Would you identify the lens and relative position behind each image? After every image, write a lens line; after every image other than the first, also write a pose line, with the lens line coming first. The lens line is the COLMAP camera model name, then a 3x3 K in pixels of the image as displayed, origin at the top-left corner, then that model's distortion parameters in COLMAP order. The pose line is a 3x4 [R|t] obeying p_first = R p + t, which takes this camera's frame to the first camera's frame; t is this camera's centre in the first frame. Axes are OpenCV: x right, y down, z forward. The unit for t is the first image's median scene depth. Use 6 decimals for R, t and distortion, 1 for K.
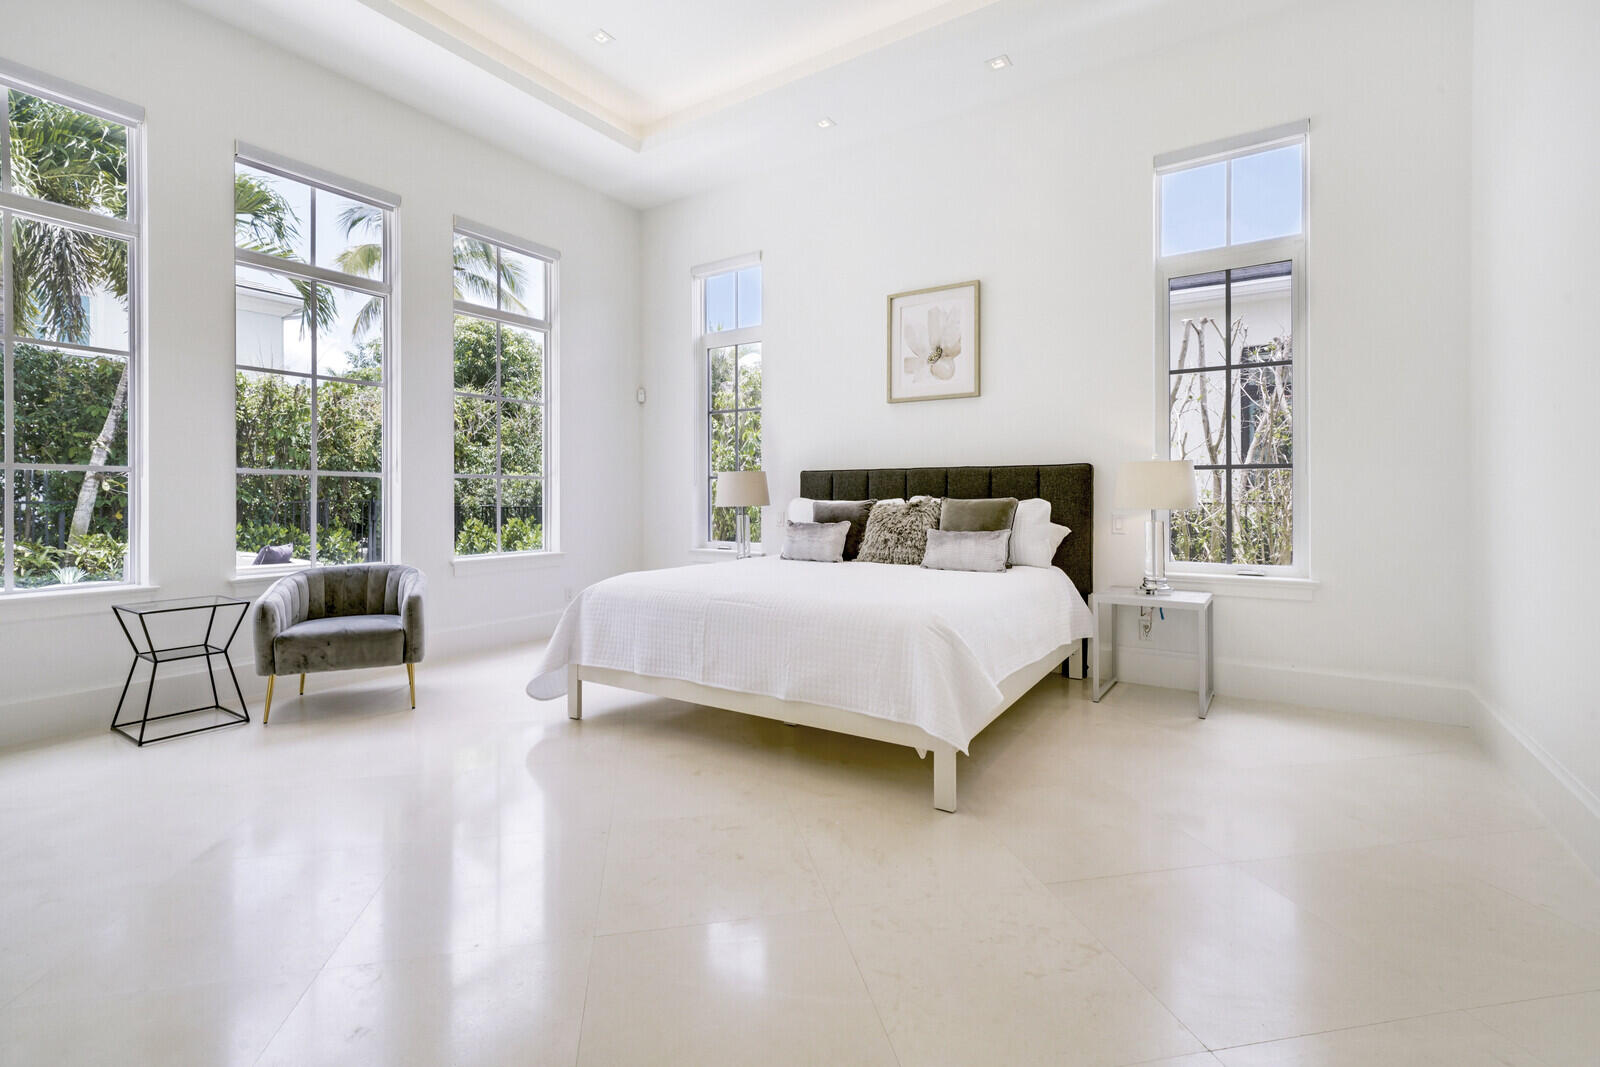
lens RADIAL K [[709.6, 0, 808.1], [0, 709.6, 503.4], [0, 0, 1]] dist [0.005271, 0.001039]
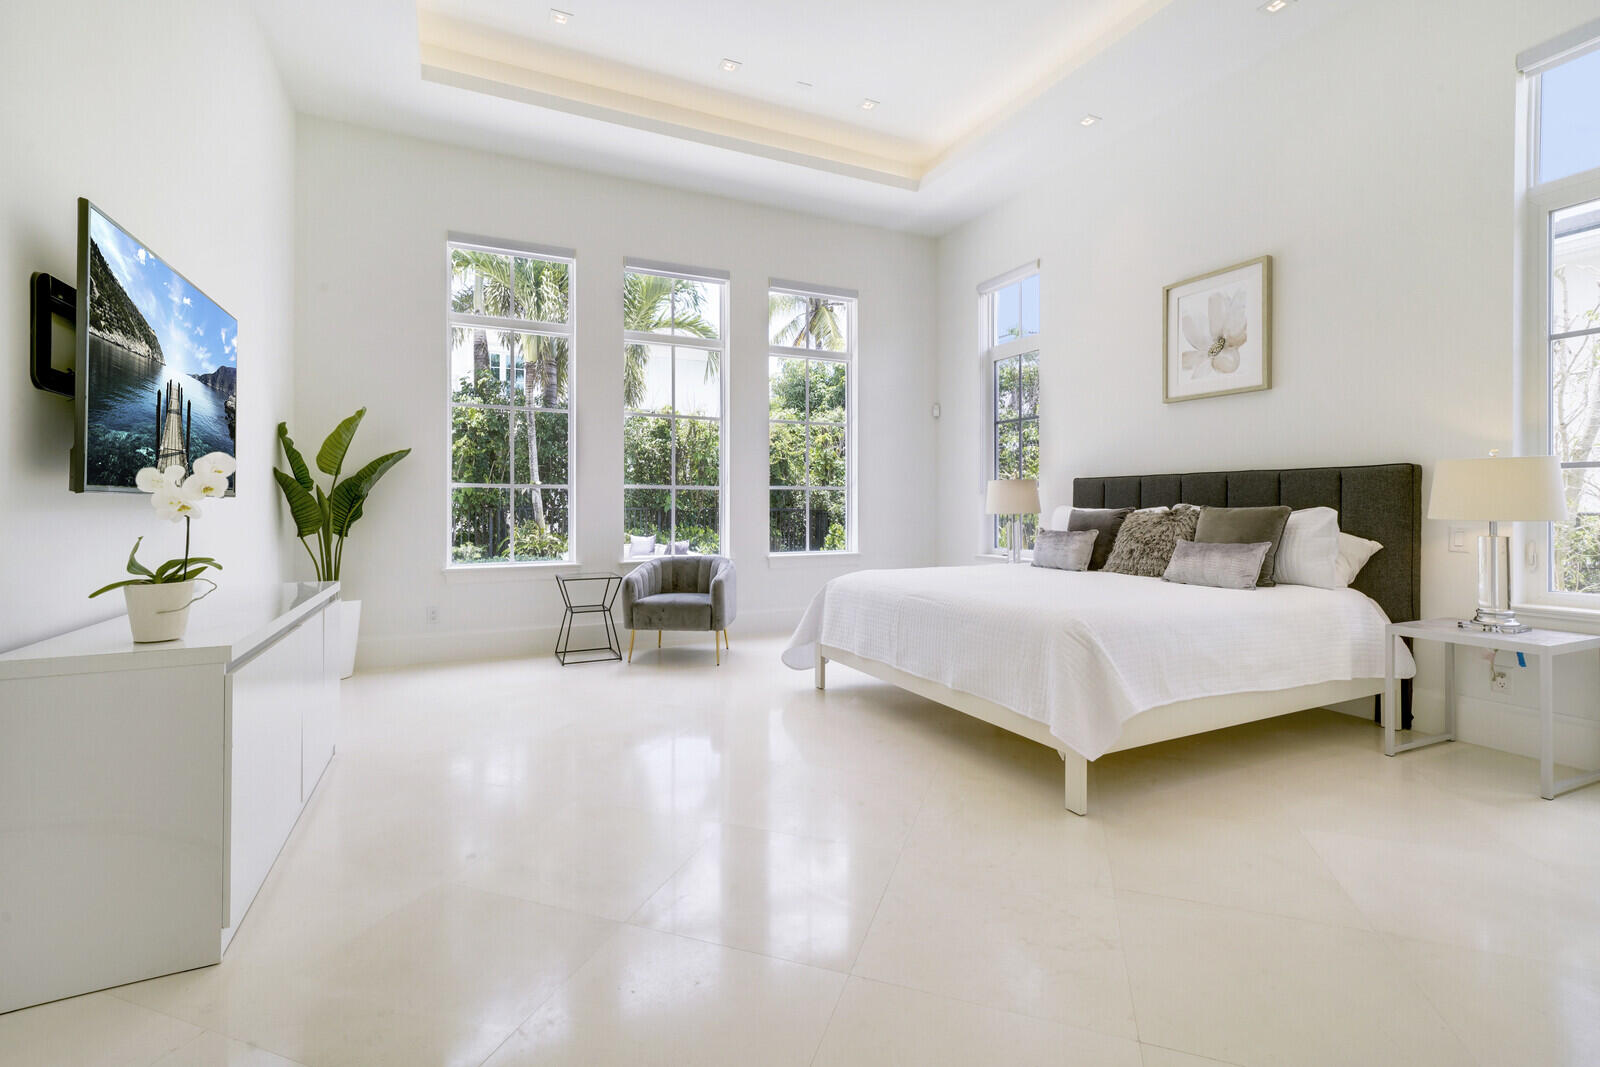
lens RADIAL K [[709.6, 0, 804.6], [0, 709.6, 516.6], [0, 0, 1]] dist [0.005271, 0.001039]
pose [[0.859991, 0.008328, -0.510242, 0.217971], [-0.004226, 0.999949, 0.009198, -0.000457], [0.510292, -0.005754, 0.859982, -0.043443]]
